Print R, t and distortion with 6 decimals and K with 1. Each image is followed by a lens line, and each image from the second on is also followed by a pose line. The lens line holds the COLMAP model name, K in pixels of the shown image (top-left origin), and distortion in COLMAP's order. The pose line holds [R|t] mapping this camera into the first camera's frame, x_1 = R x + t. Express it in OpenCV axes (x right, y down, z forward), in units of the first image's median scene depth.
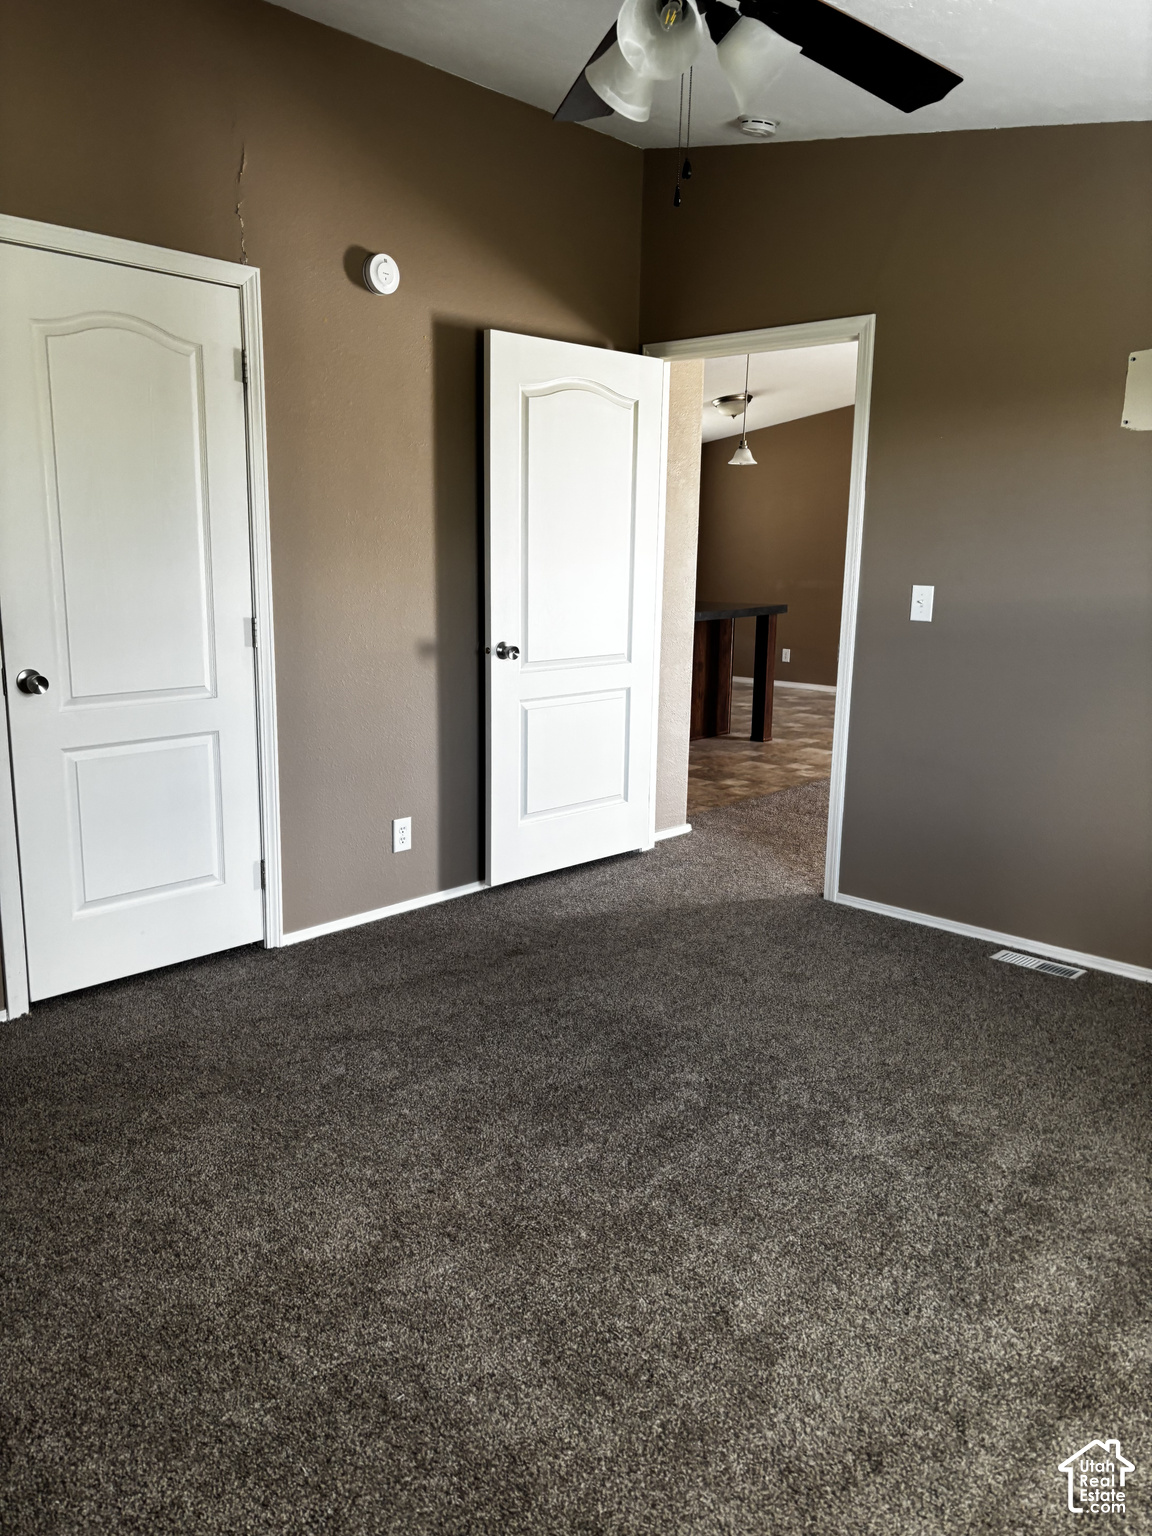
lens RADIAL K [[1150.8, 0, 575.7], [0, 1150.8, 769.4], [0, 0, 1]] dist [0.048868, -0.053319]
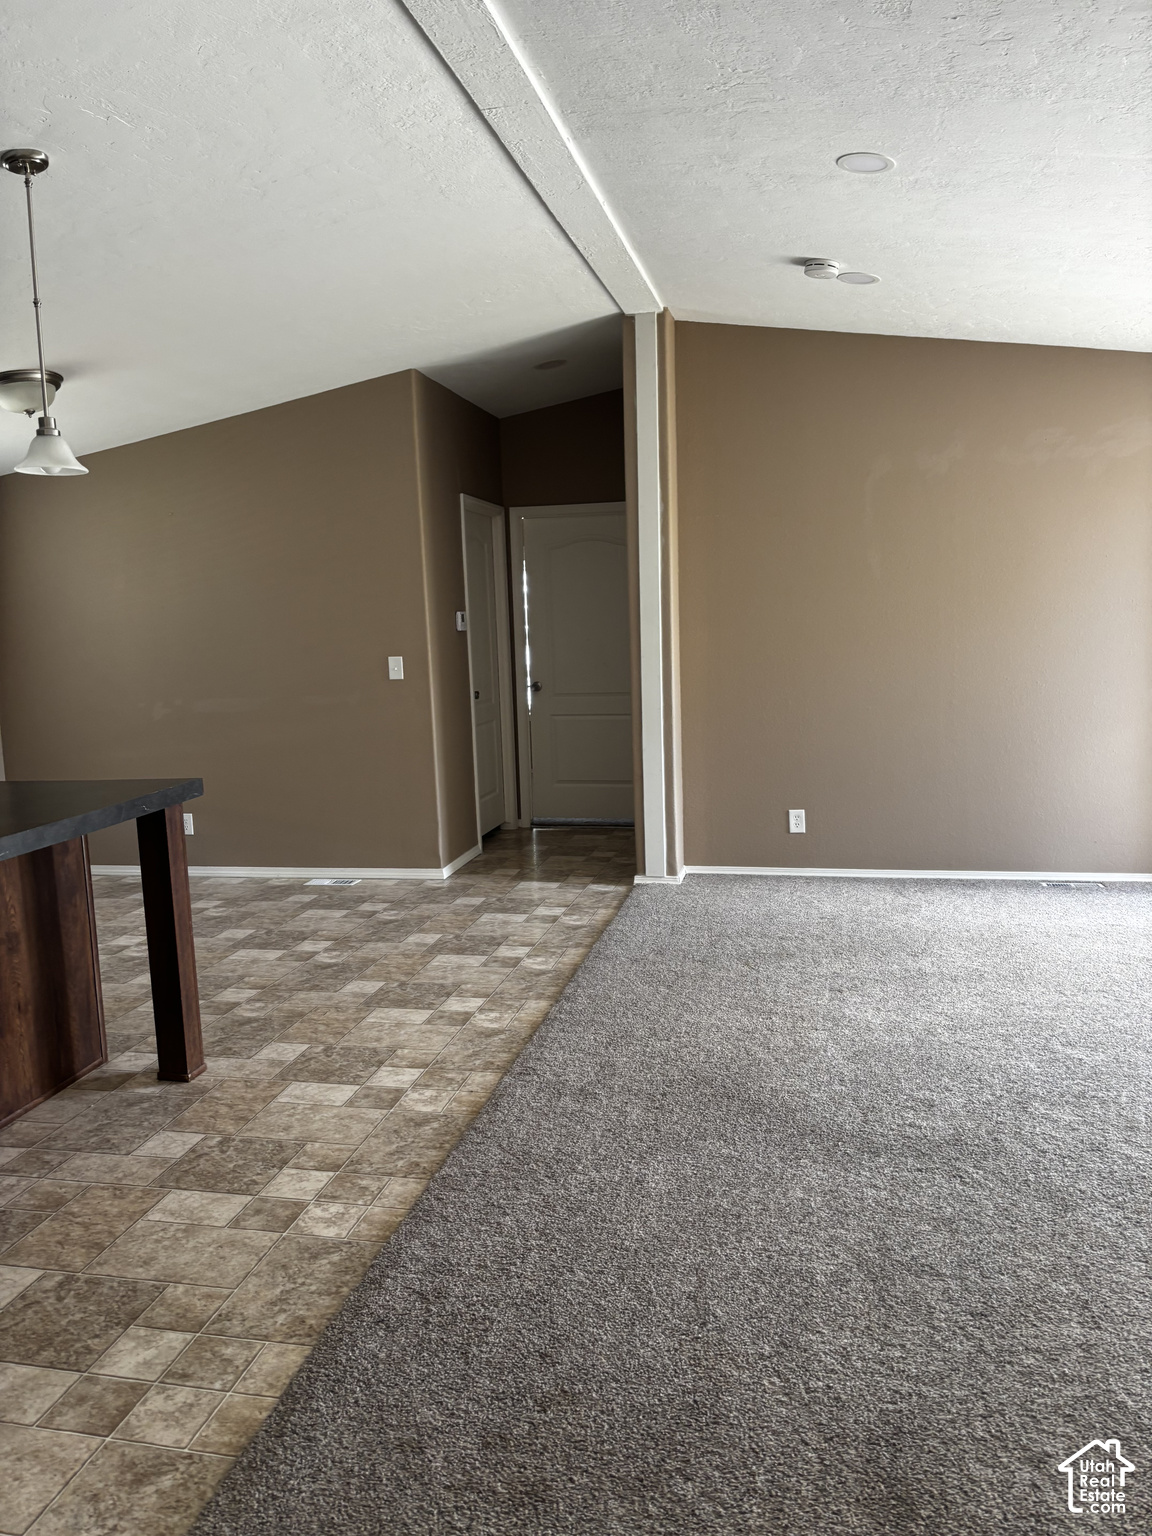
lens RADIAL K [[1150.8, 0, 580.3], [0, 1150.8, 801.1], [0, 0, 1]] dist [0.048868, -0.053319]
pose [[0.861040, -0.118525, 0.494531, 0.075426], [0.146465, 0.989053, -0.017966, -0.094073], [-0.486988, 0.087901, 0.868974, 0.469911]]
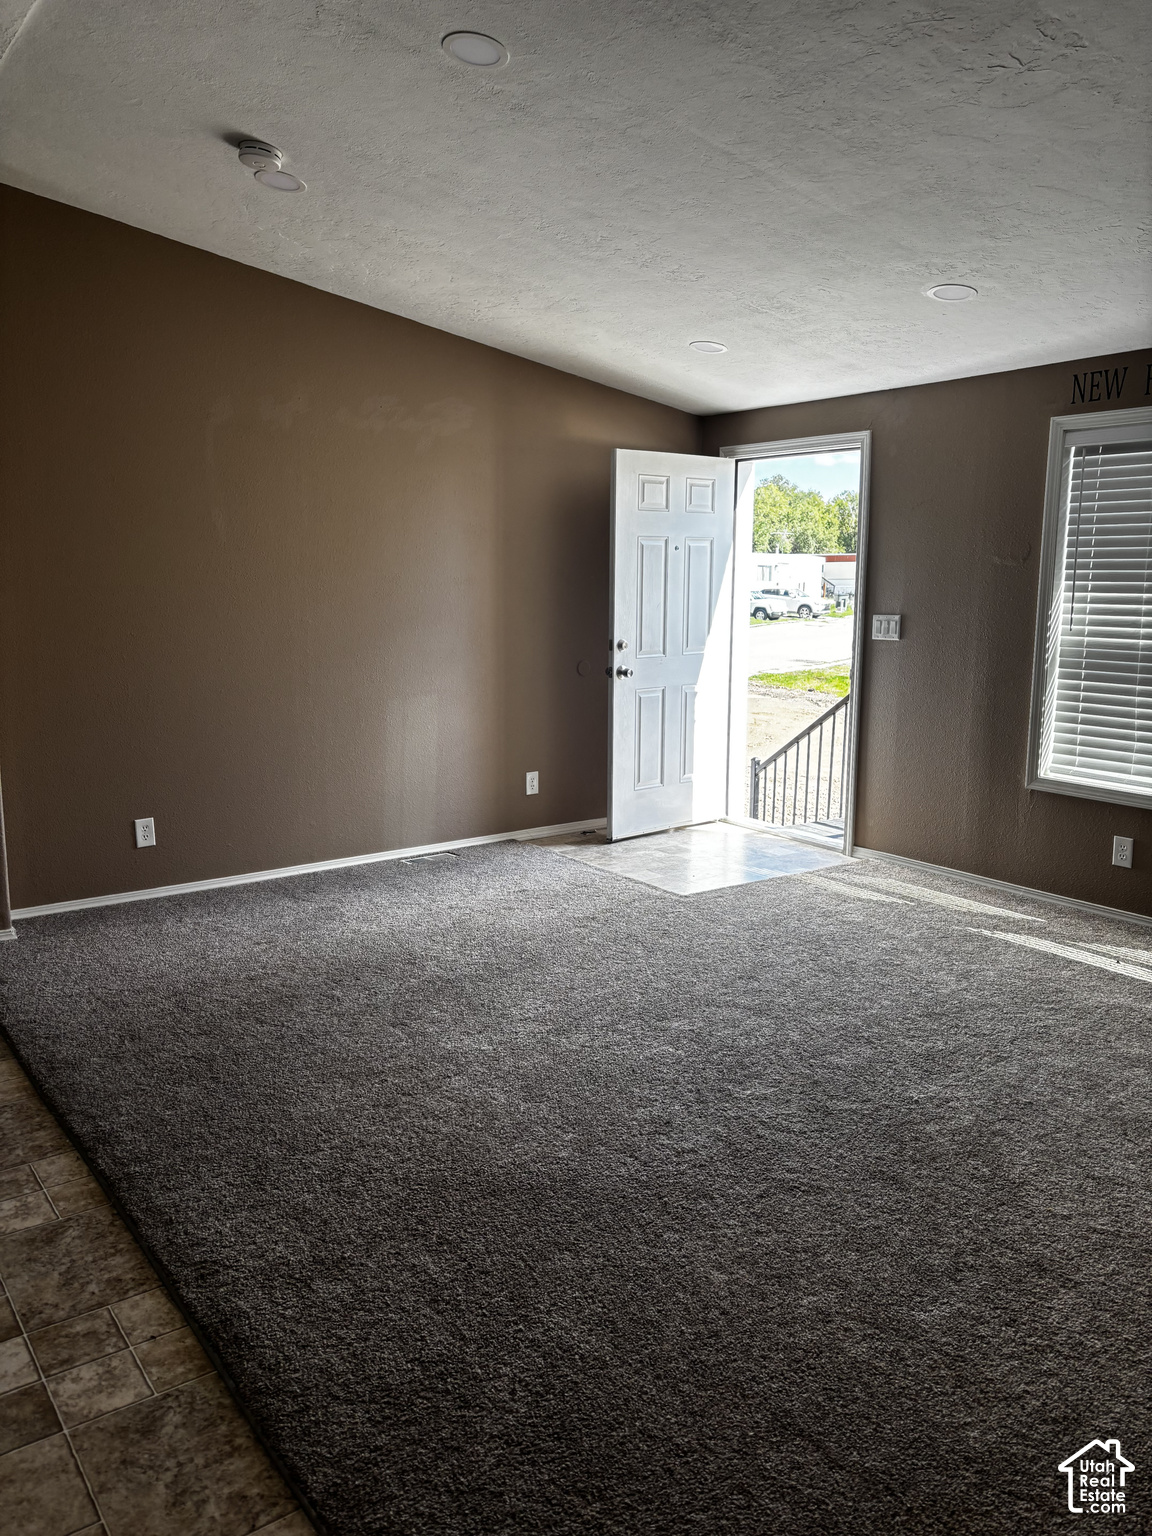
lens RADIAL K [[1150.8, 0, 552.9], [0, 1150.8, 780.4], [0, 0, 1]] dist [0.048868, -0.053319]
pose [[0.194591, -0.190351, 0.962237, 0.024885], [0.202242, 0.967697, 0.150532, -0.145374], [-0.959809, 0.165313, 0.226803, 0.683376]]
